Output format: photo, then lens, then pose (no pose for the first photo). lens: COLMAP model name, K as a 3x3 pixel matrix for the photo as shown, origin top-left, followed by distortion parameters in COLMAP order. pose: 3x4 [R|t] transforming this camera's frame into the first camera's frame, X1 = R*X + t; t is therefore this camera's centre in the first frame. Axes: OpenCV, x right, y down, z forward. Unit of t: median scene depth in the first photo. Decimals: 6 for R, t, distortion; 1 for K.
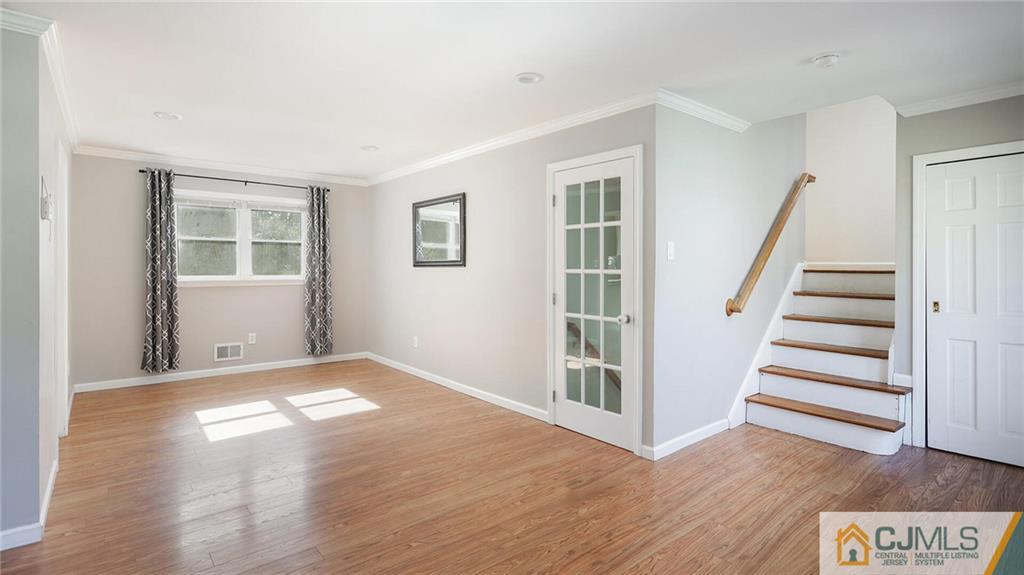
lens RADIAL K [[491.9, 0, 510.4], [0, 491.9, 277.2], [0, 0, 1]] dist [-0.001402, 0.000185]
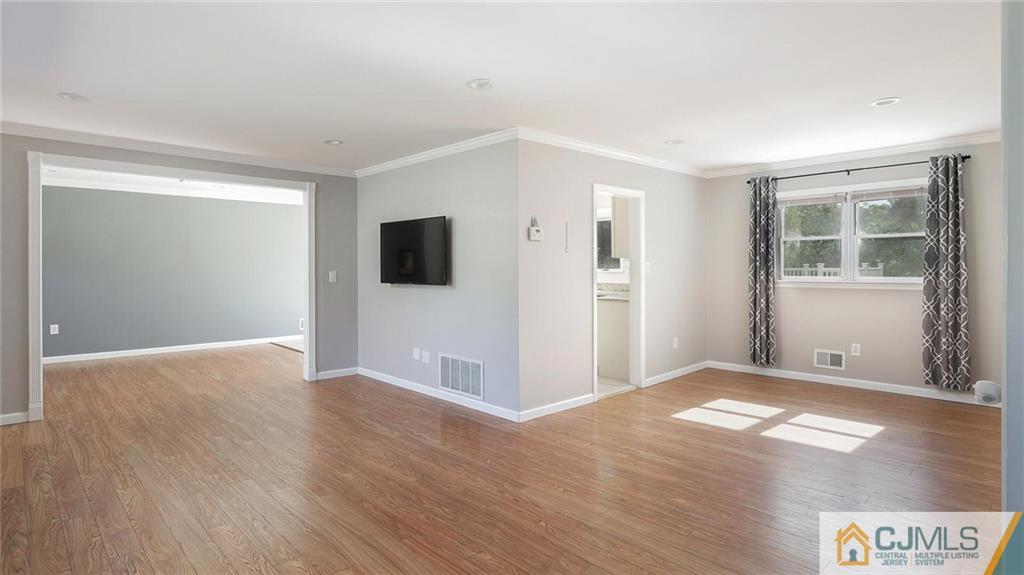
lens RADIAL K [[552.7, 0, 524.6], [0, 552.7, 271.3], [0, 0, 1]] dist [-0.004044, -0.001093]
pose [[0.063401, 0.002487, -0.997985, 0.425490], [-0.018969, 0.999819, 0.001287, -0.003624], [0.997808, 0.018849, 0.063437, 0.370045]]
